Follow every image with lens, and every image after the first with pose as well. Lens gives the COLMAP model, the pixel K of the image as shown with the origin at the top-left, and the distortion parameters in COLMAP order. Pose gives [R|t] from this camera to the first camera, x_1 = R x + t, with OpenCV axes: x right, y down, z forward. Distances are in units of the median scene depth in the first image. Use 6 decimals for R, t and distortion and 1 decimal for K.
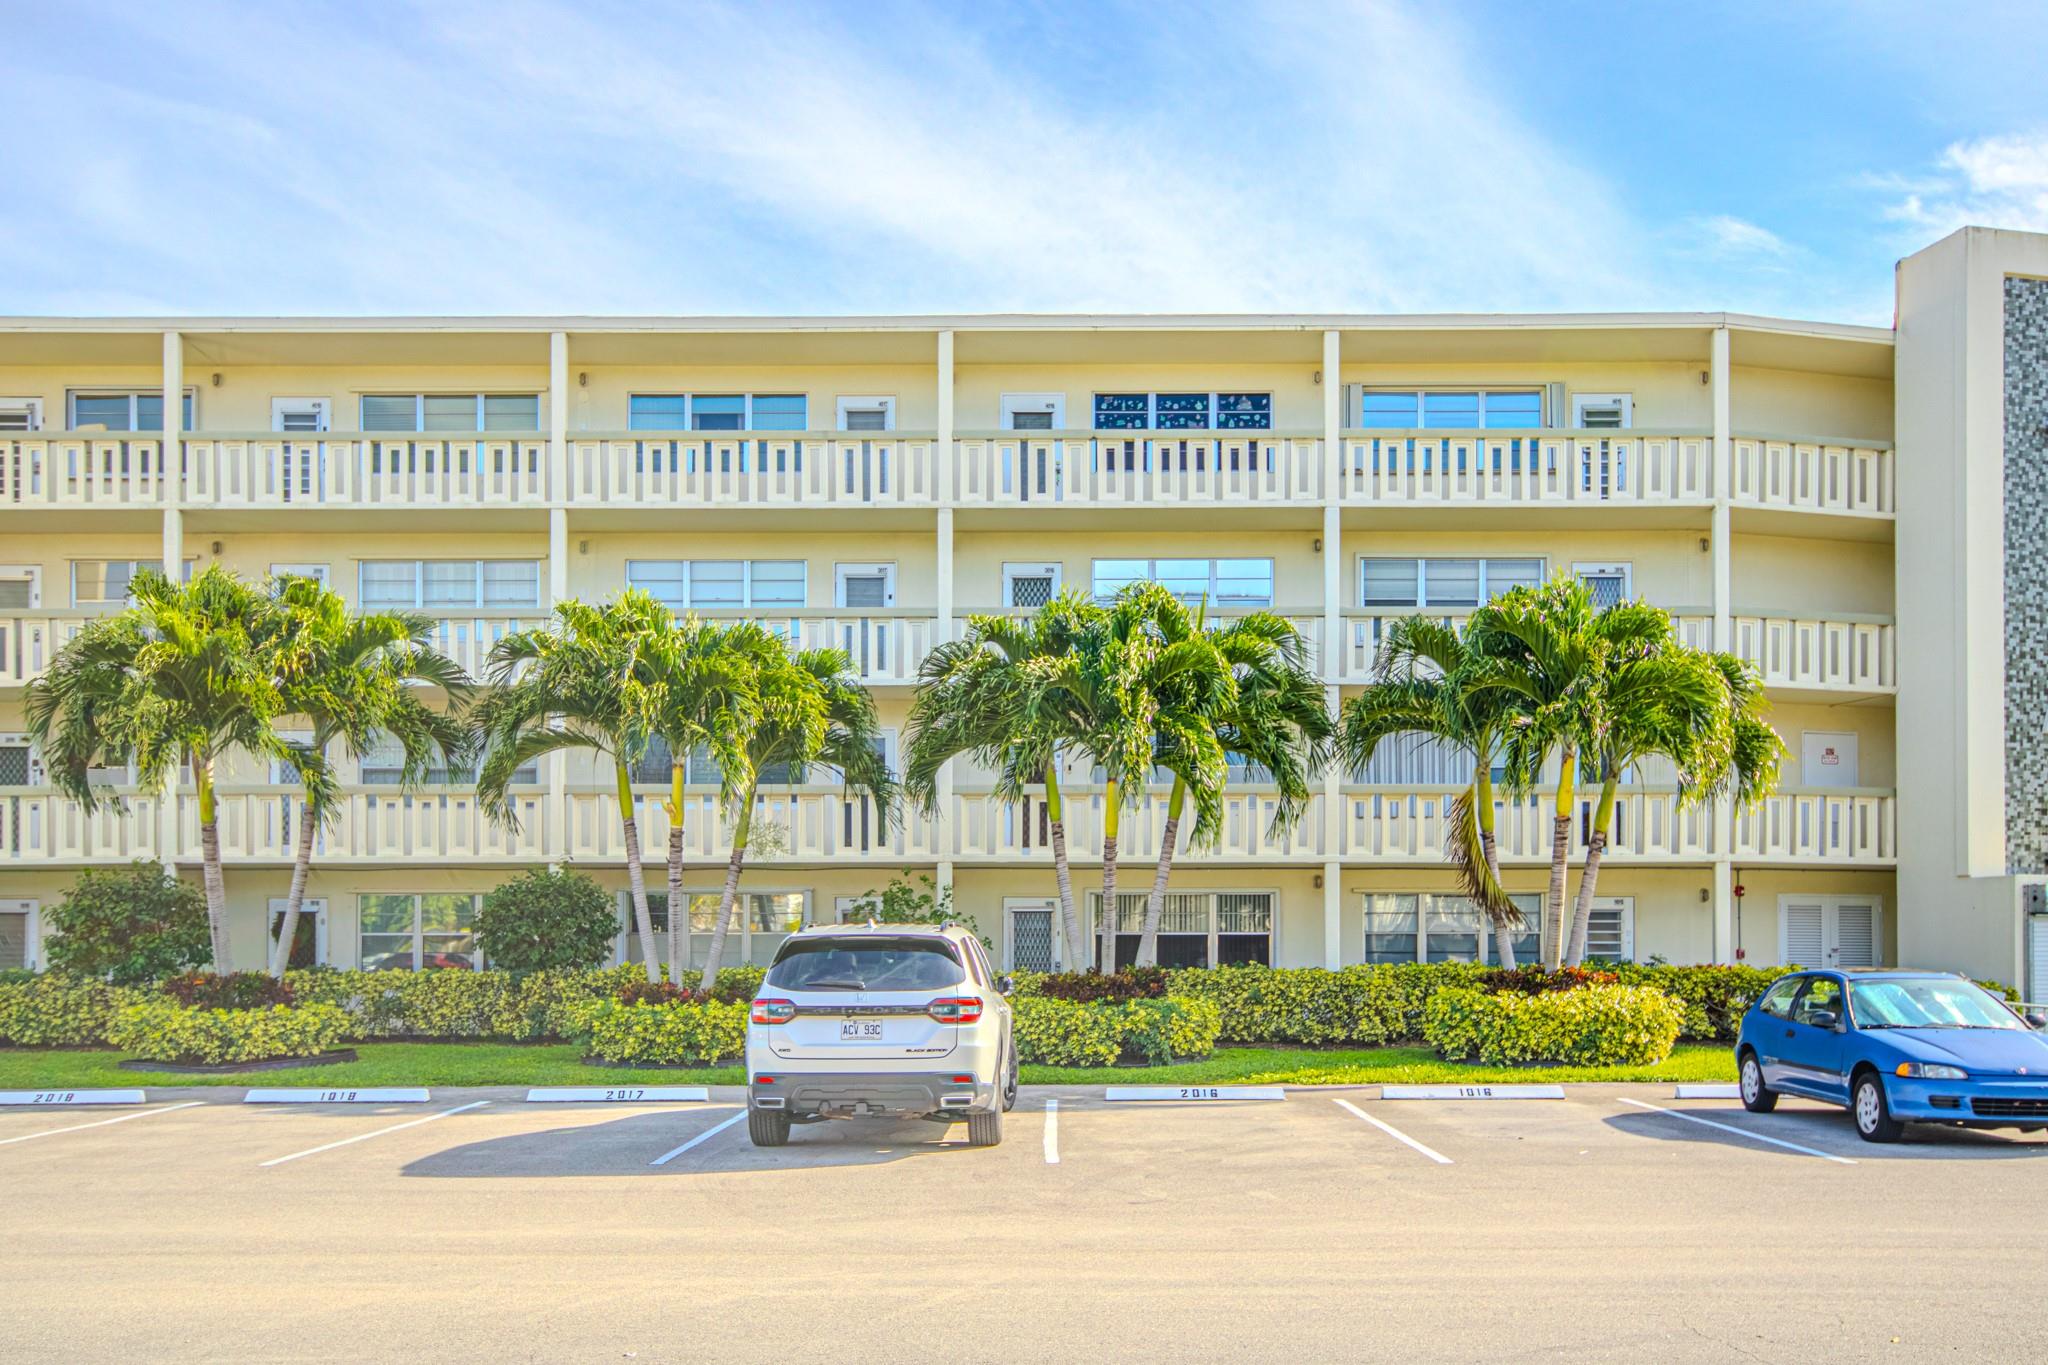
lens RADIAL K [[1649.6, 0, 1024.0], [0, 1649.6, 682.5], [0, 0, 1]] dist [0.014686, 0.006814]
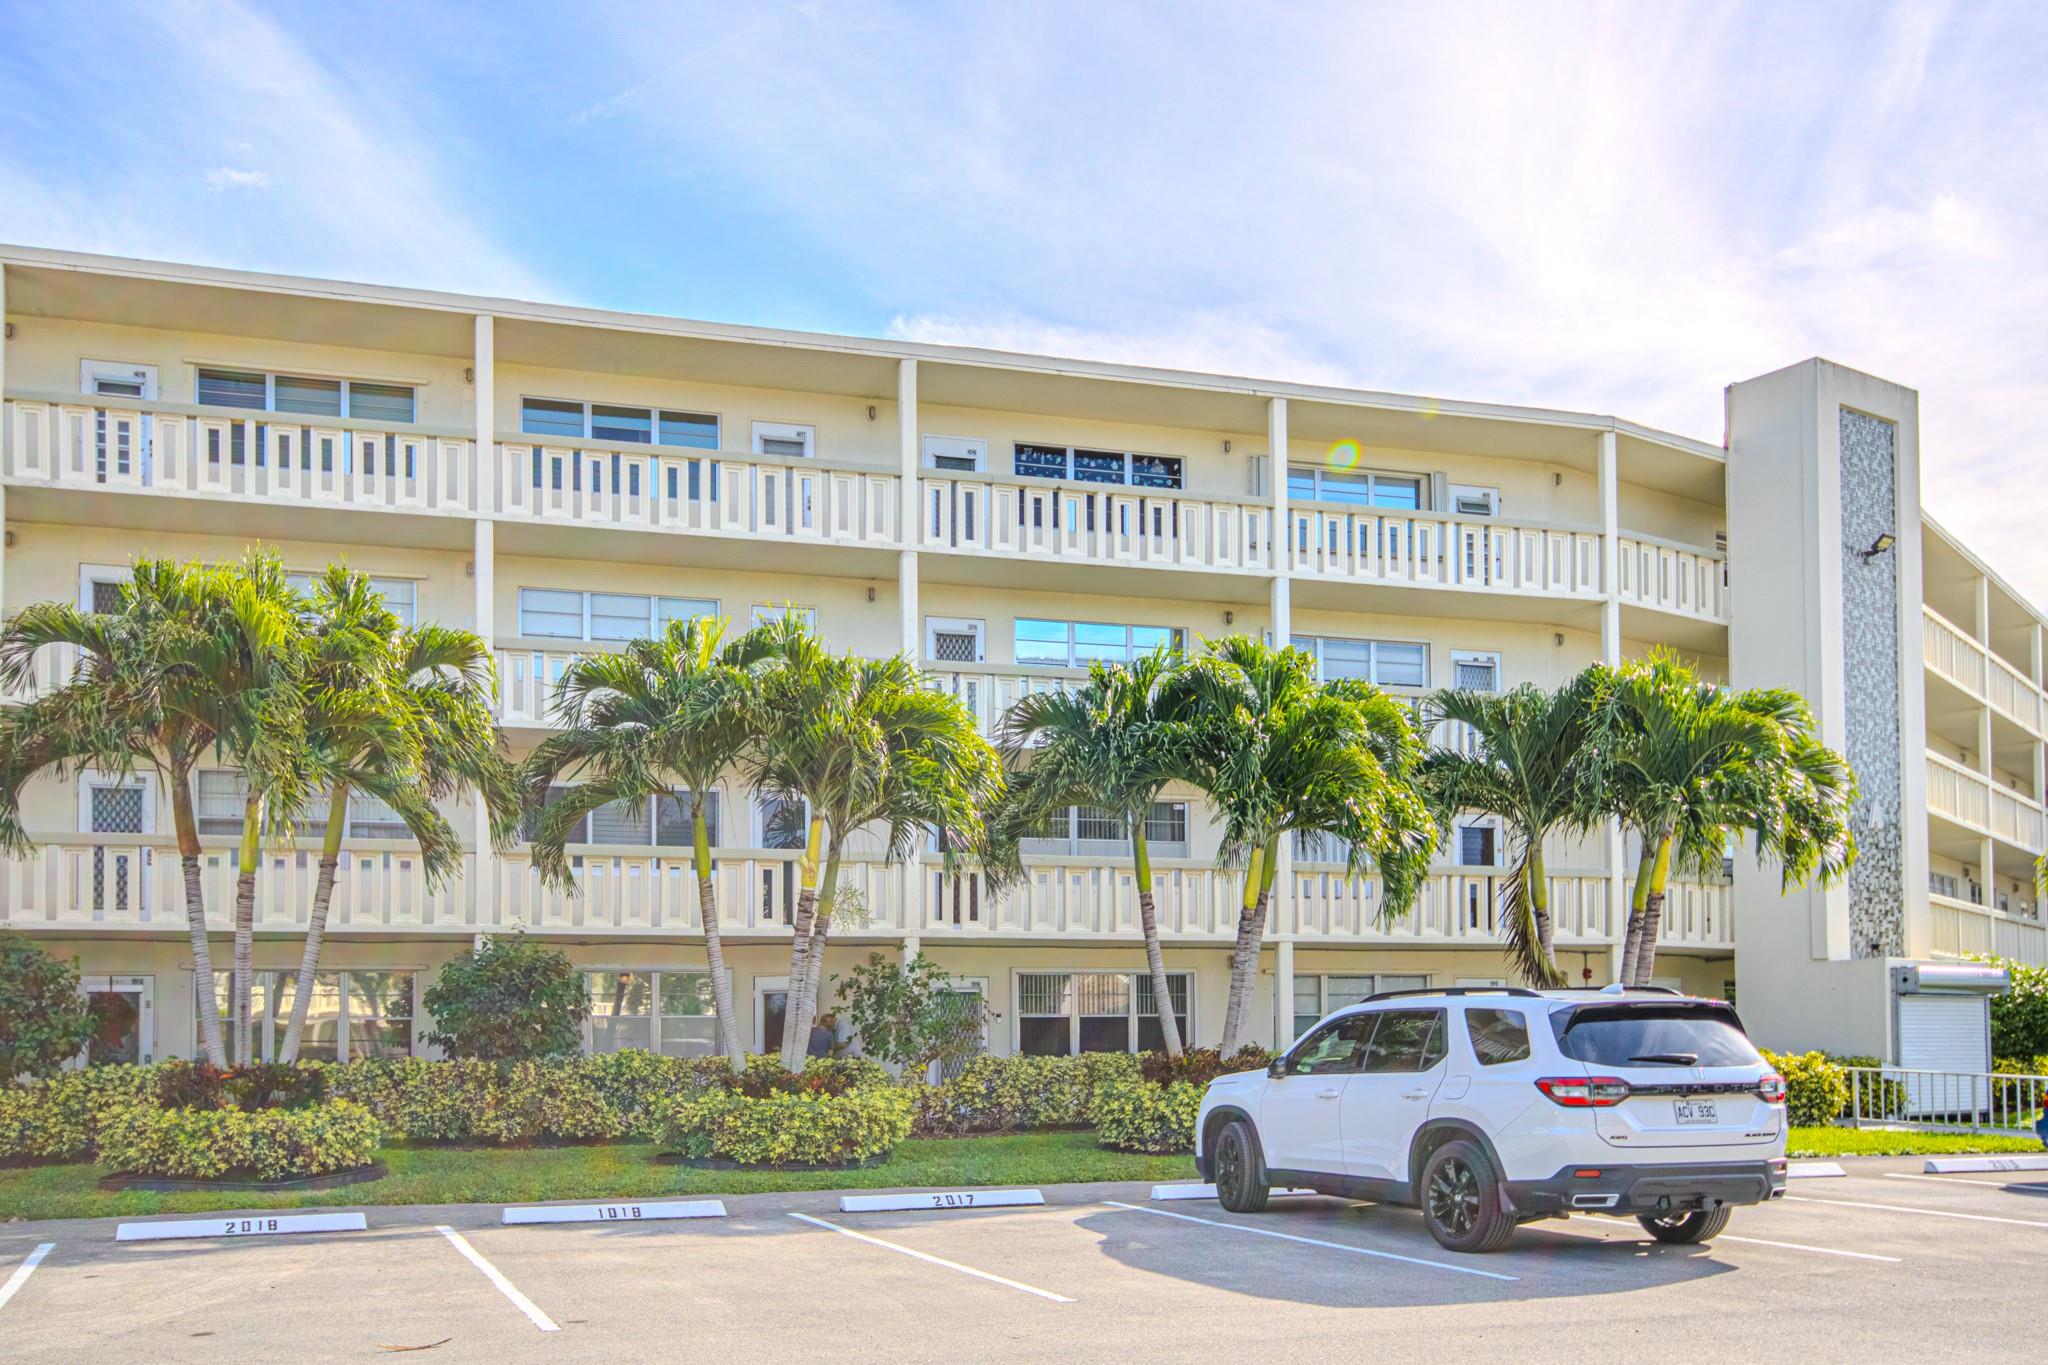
lens RADIAL K [[1840.1, 0, 1024.0], [0, 1840.1, 682.5], [0, 0, 1]] dist [0.012680, 0.017212]
pose [[0.952145, 0.051302, 0.301311, -0.276956], [-0.042782, 0.998478, -0.034814, 0.000281], [-0.302638, 0.020257, 0.952890, 0.004123]]
